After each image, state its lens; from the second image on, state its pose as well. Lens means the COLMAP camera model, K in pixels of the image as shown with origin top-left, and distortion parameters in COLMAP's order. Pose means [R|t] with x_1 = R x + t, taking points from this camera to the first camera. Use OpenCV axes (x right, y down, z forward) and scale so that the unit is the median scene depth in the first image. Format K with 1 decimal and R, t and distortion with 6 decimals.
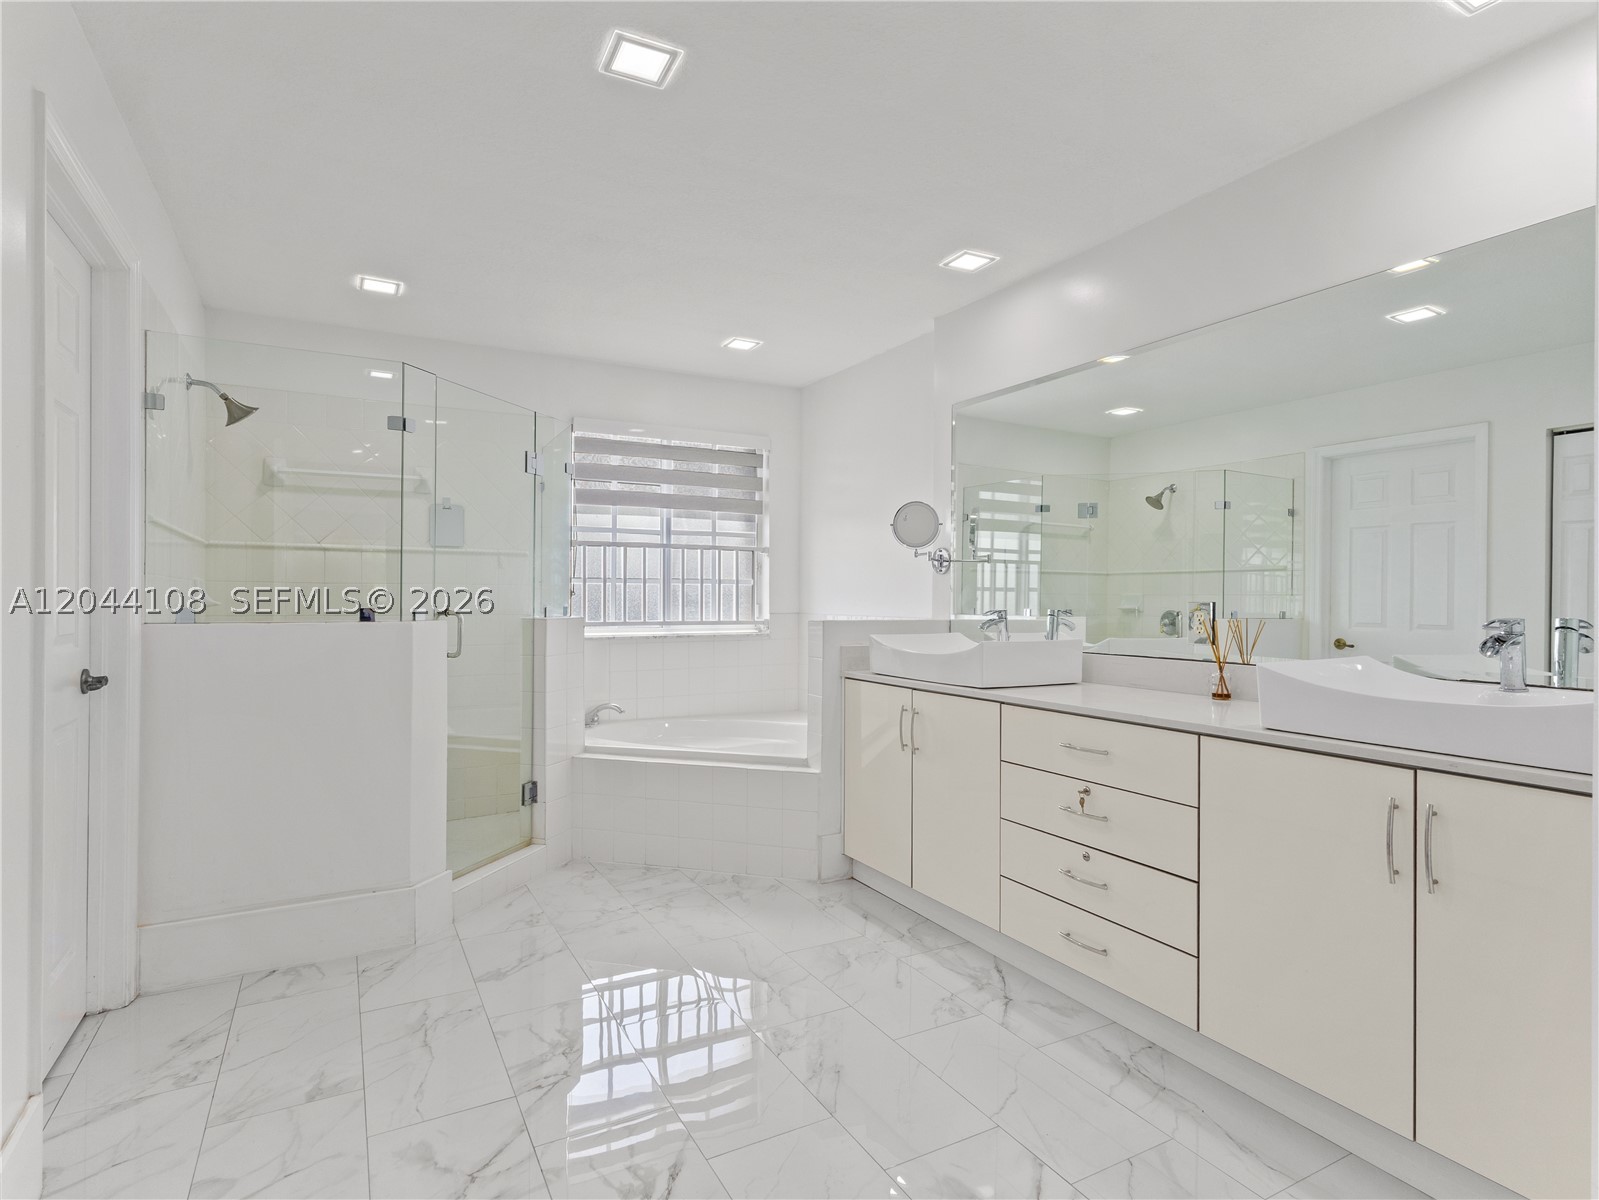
lens RADIAL K [[854.7, 0, 799.5], [0, 854.7, 600.0], [0, 0, 1]] dist [0.003183, 0.000578]
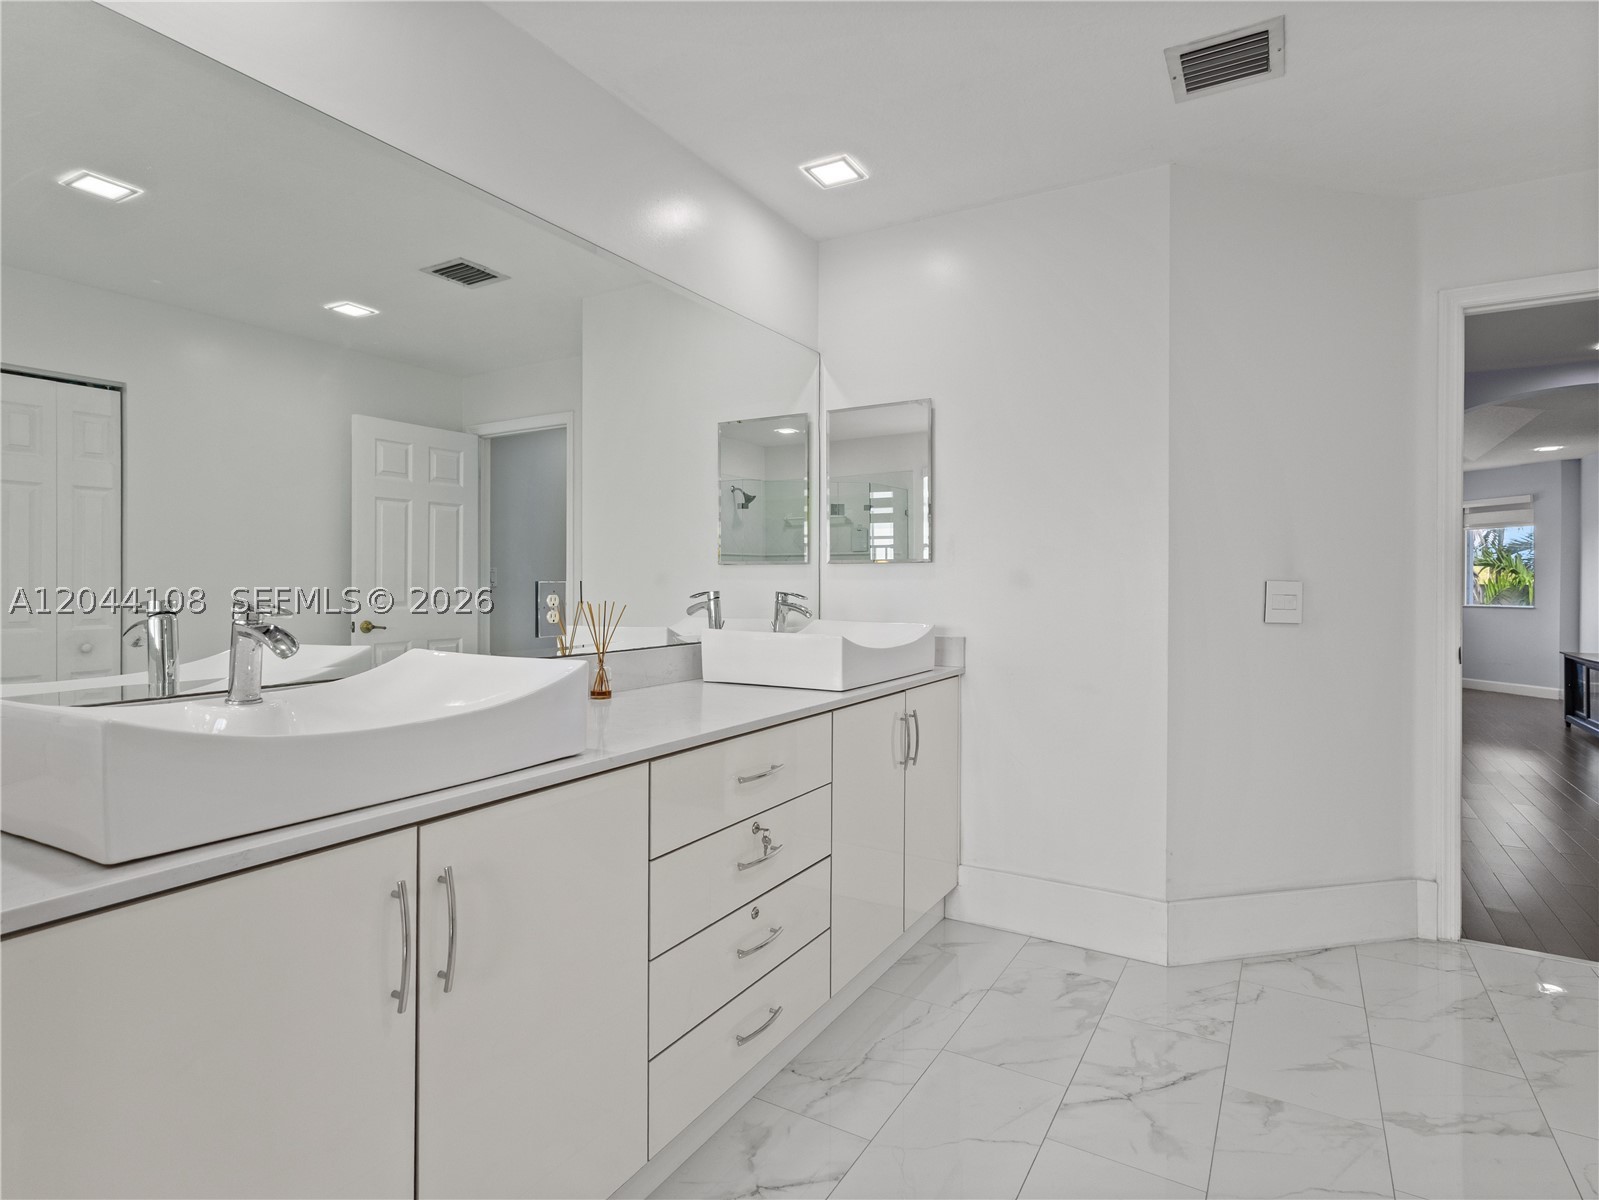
lens RADIAL K [[840.8, 0, 802.1], [0, 840.8, 588.8], [0, 0, 1]] dist [-0.002333, 0.009919]
pose [[-0.511795, -0.014837, 0.858980, -0.189441], [-0.006302, 0.999889, 0.013516, -0.001900], [-0.859085, 0.001504, -0.511831, 0.767650]]
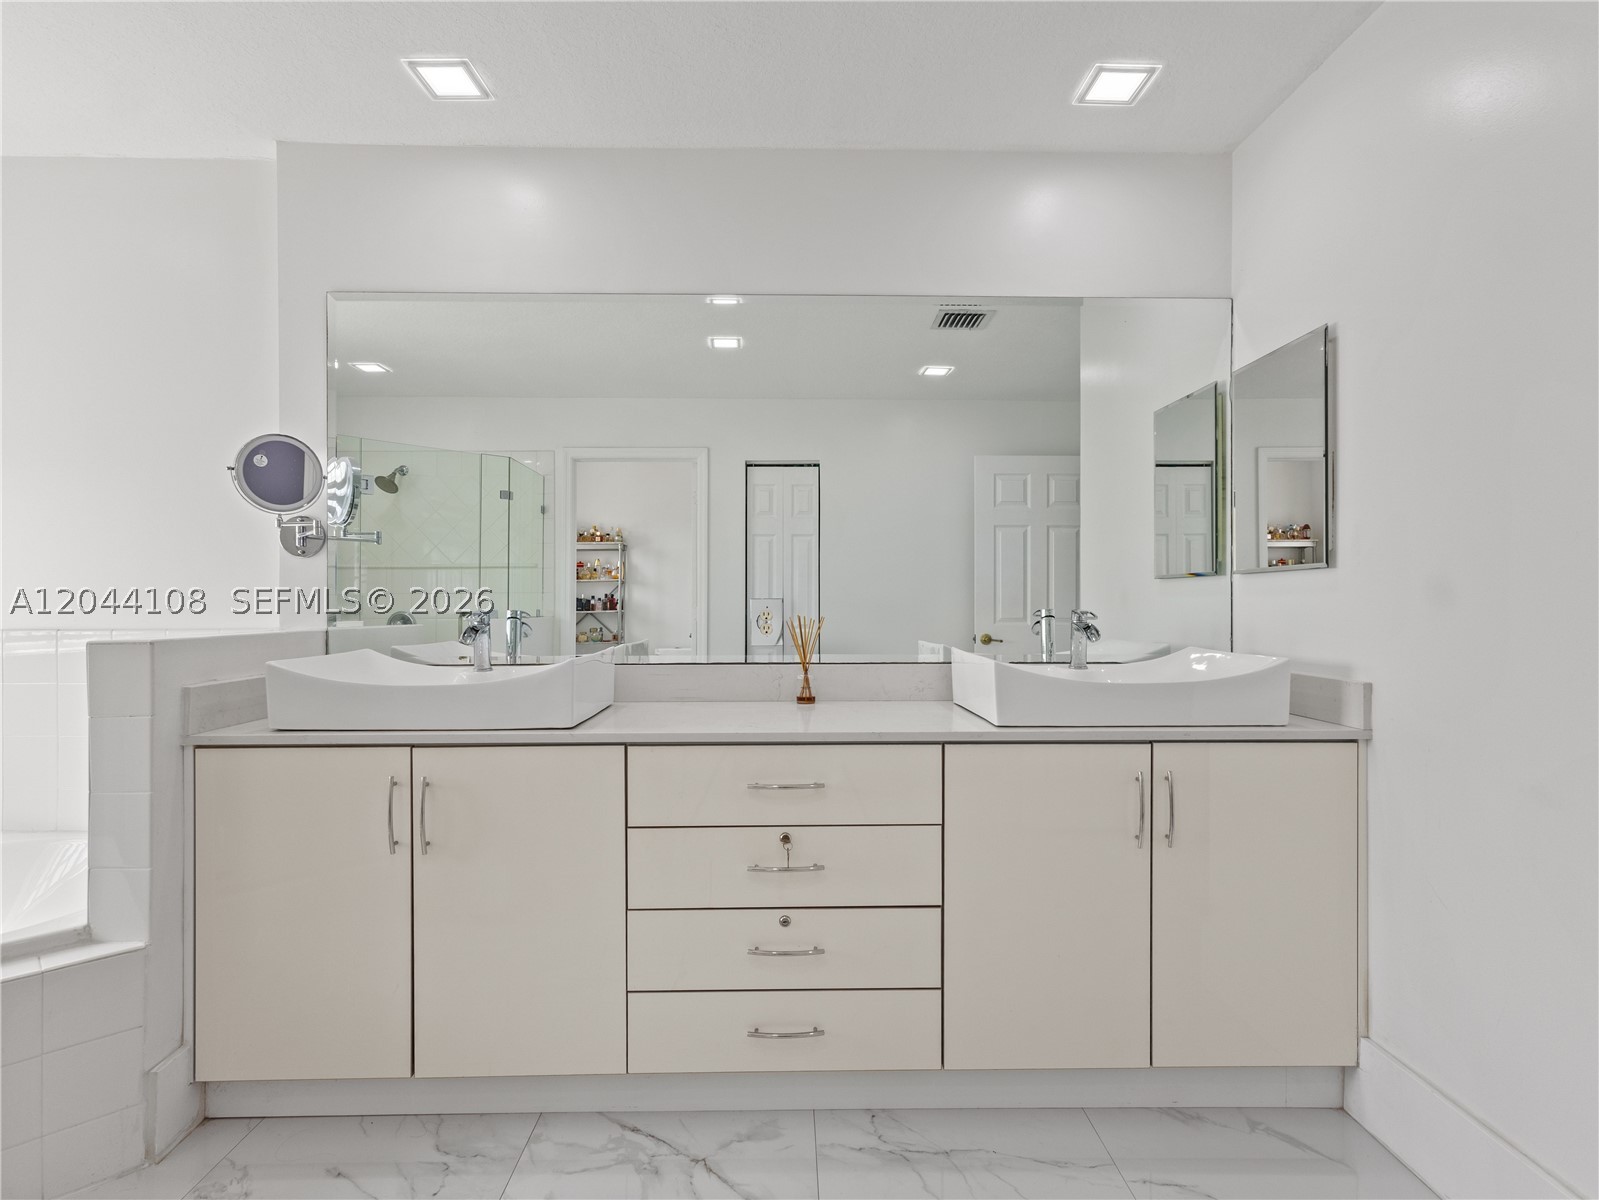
lens RADIAL K [[836.7, 0, 802.5], [0, 836.7, 600.6], [0, 0, 1]] dist [0.001375, 0.002546]
pose [[0.459825, -0.008408, 0.887970, -0.194345], [0.004840, 0.999964, 0.006962, -0.001273], [-0.887996, 0.001097, 0.459849, 0.357467]]
